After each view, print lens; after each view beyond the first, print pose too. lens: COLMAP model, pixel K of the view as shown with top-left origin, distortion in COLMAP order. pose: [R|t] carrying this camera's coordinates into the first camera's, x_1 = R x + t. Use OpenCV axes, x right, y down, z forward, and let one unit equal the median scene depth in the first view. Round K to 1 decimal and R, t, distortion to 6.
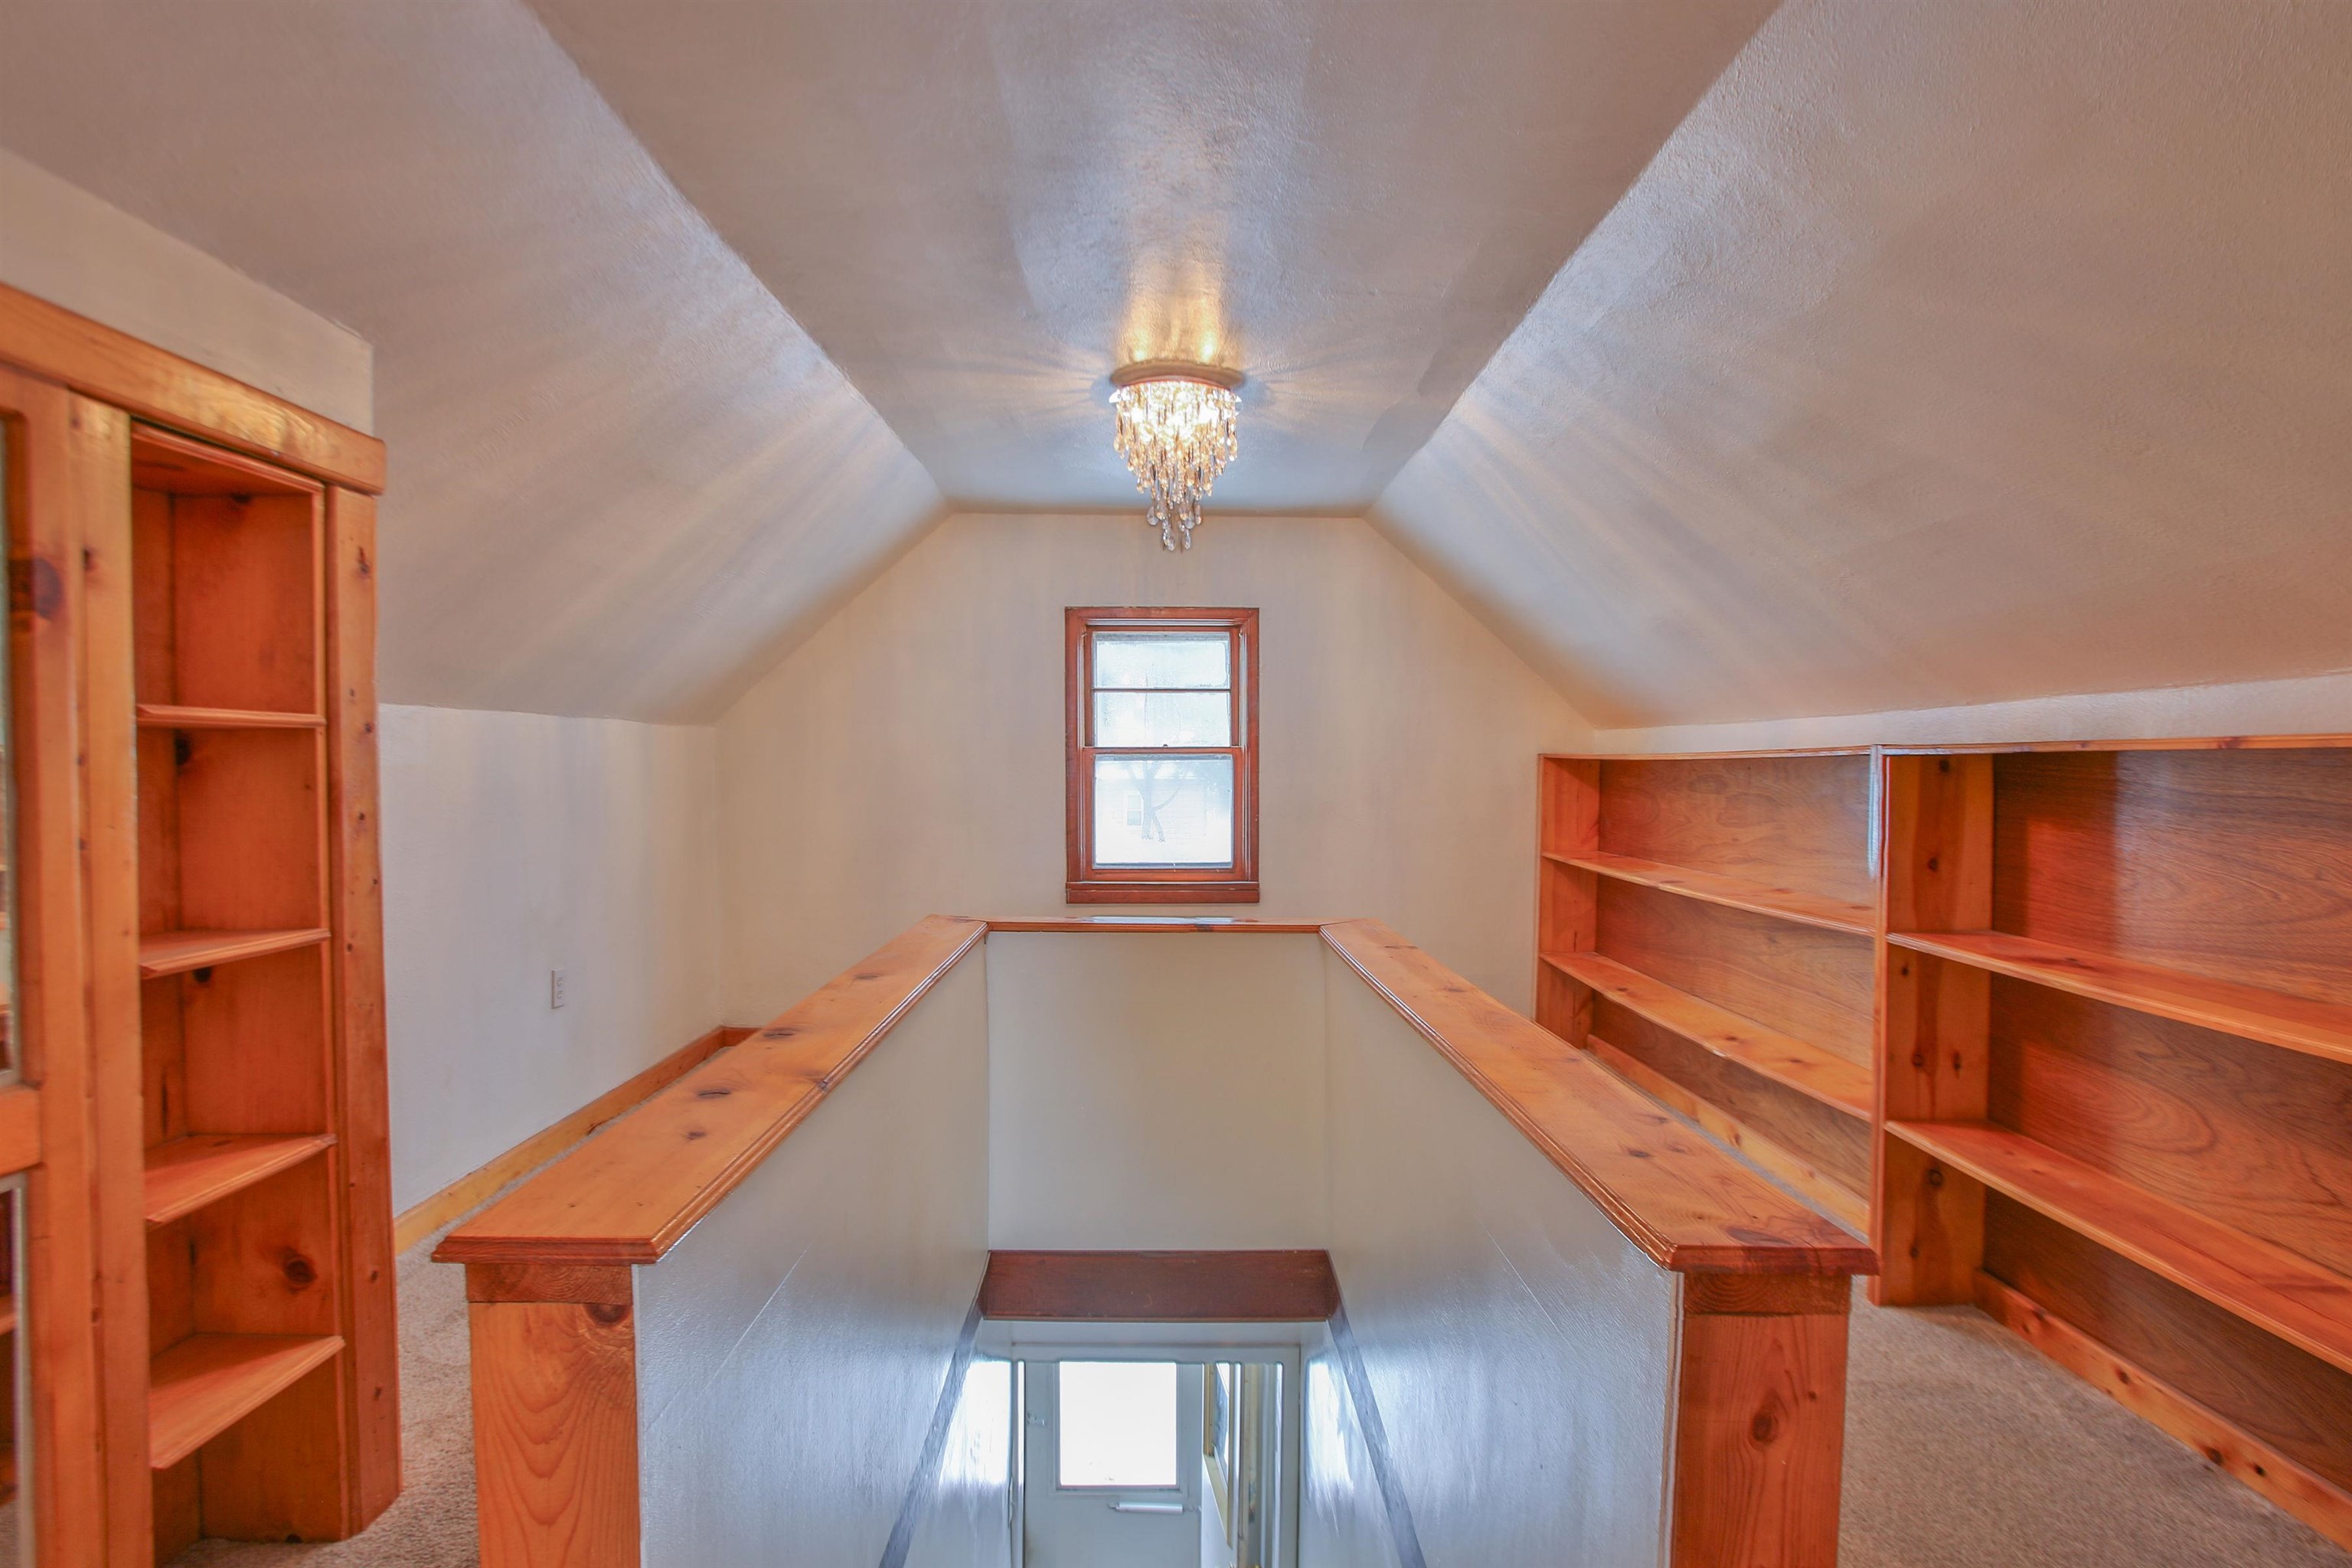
lens RADIAL K [[1231.3, 0, 1167.2], [0, 1231.3, 790.1], [0, 0, 1]] dist [-0.079331, 0.043877]
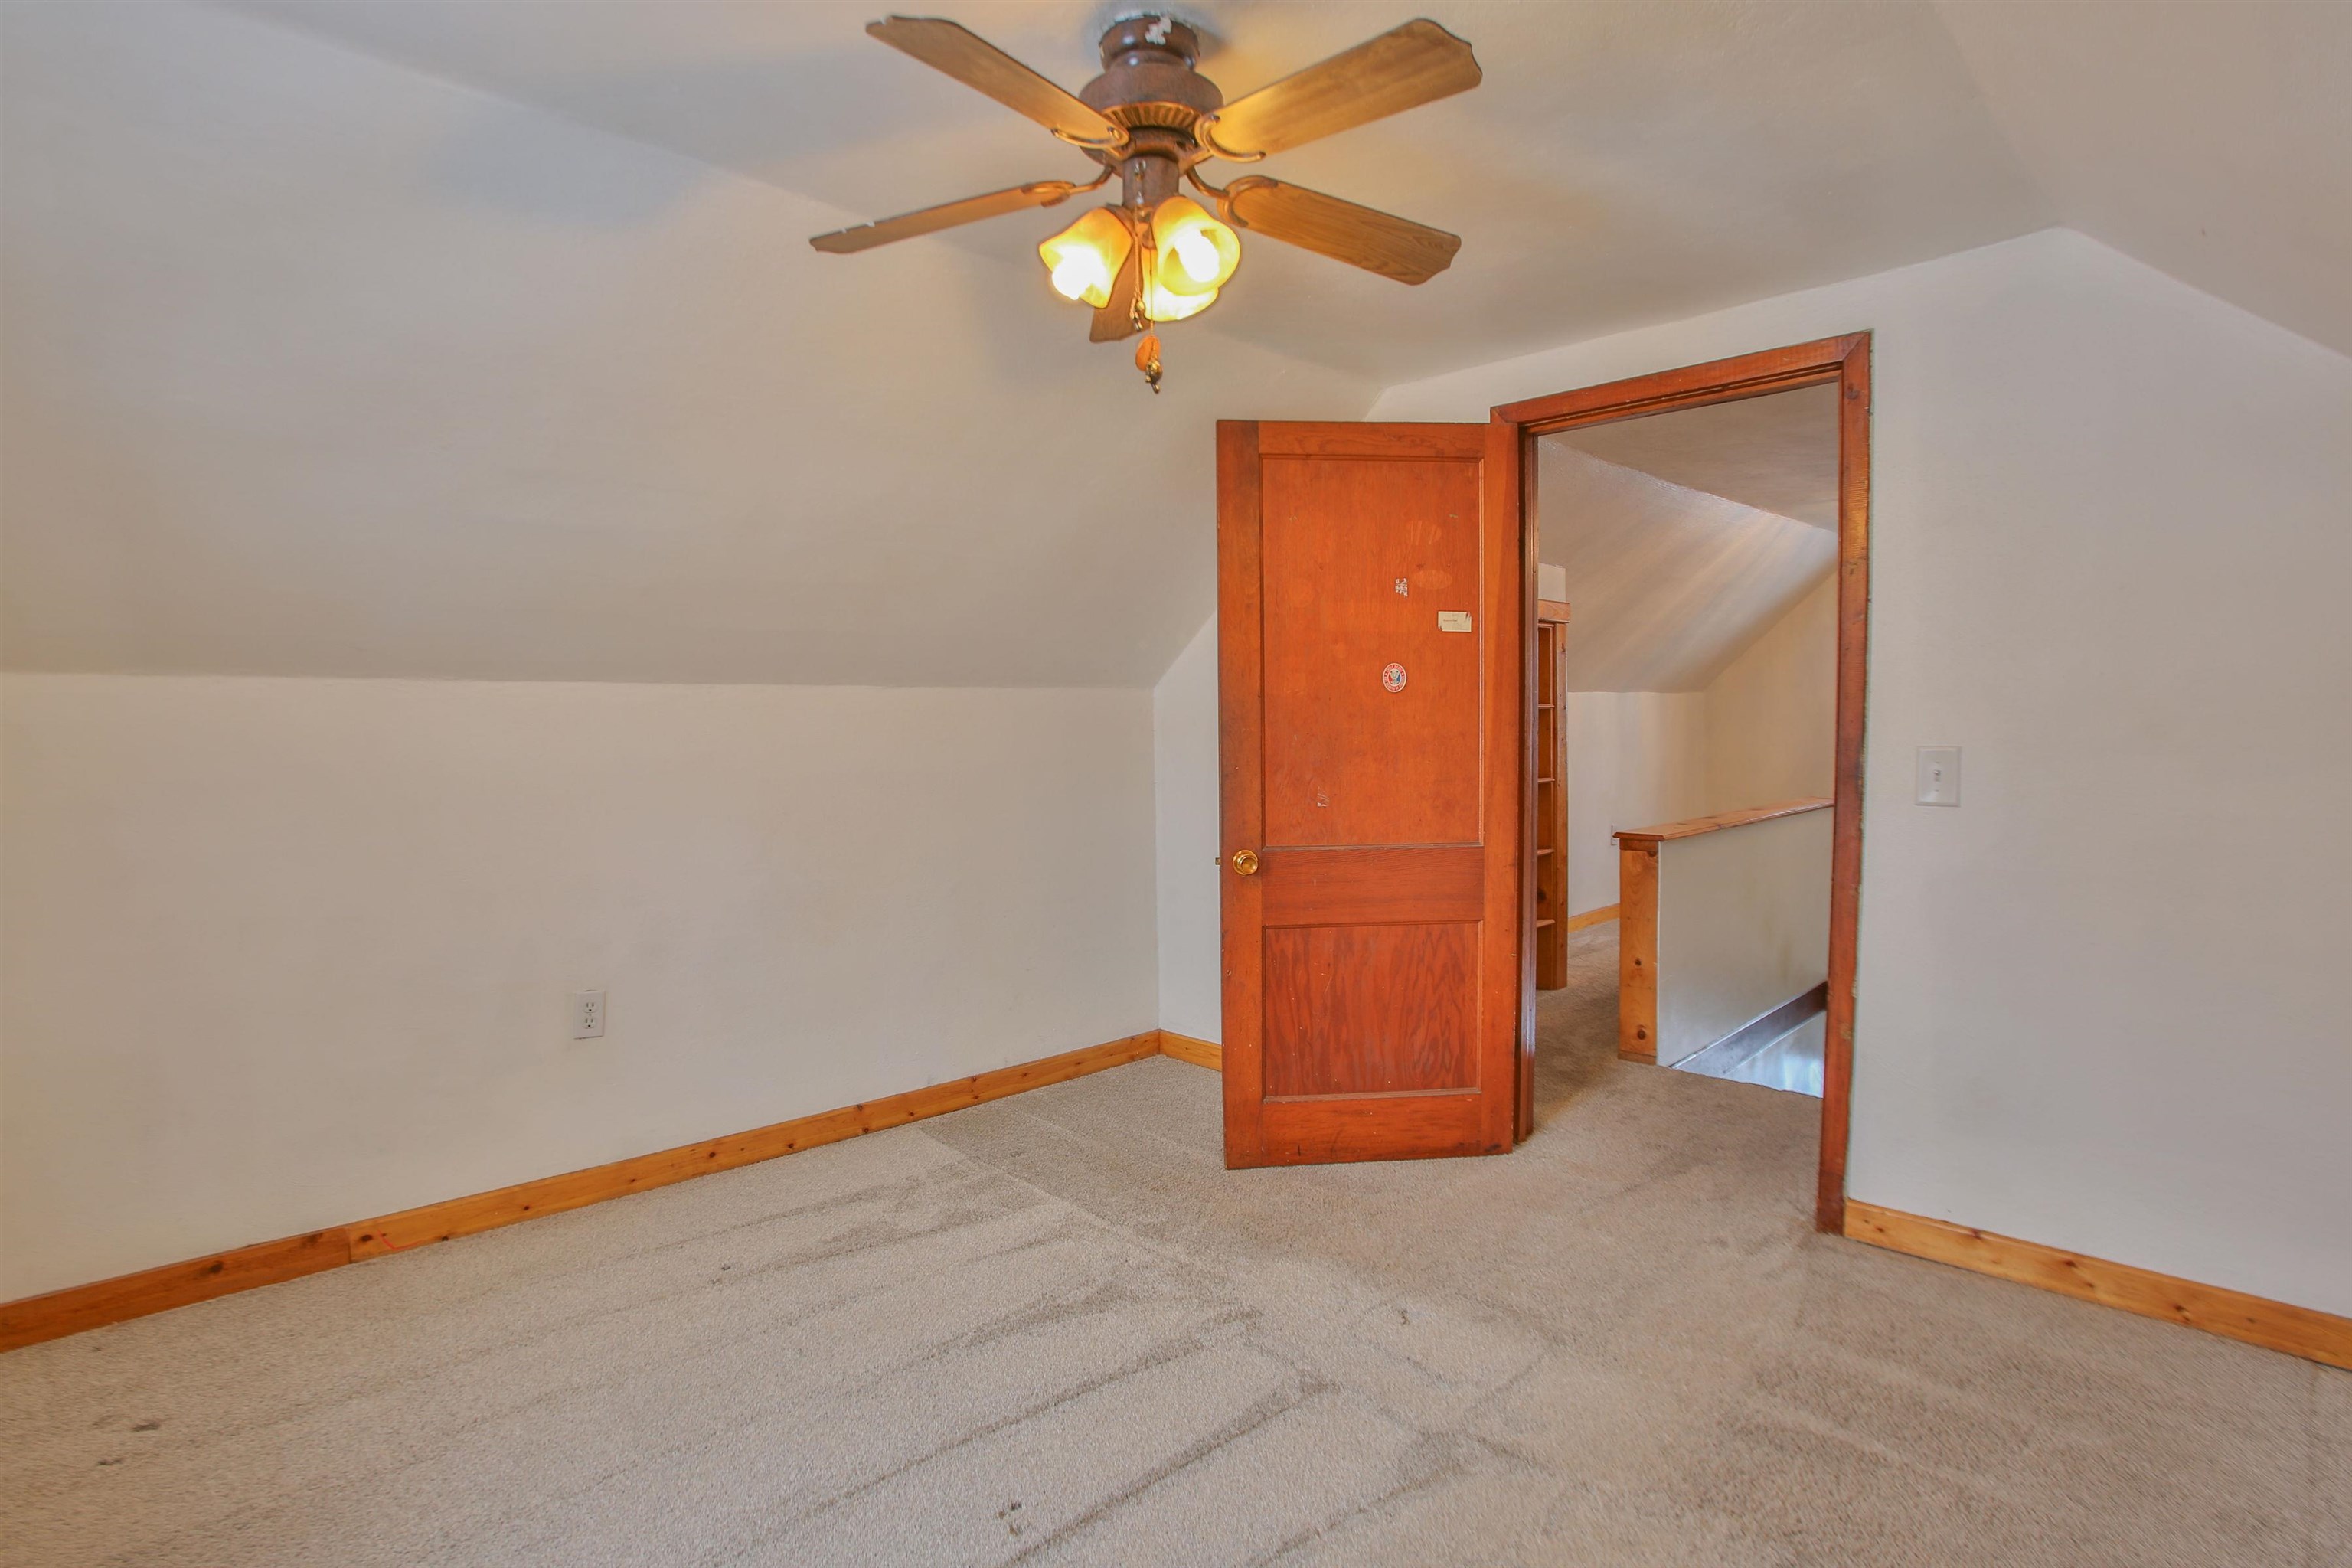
lens RADIAL K [[1231.3, 0, 1167.2], [0, 1231.3, 790.1], [0, 0, 1]] dist [-0.079331, 0.043877]
pose [[0.705755, 0.030373, -0.707805, 0.710405], [0.001785, 0.999001, 0.044649, 0.011387], [0.708454, -0.032775, 0.704995, -1.689502]]
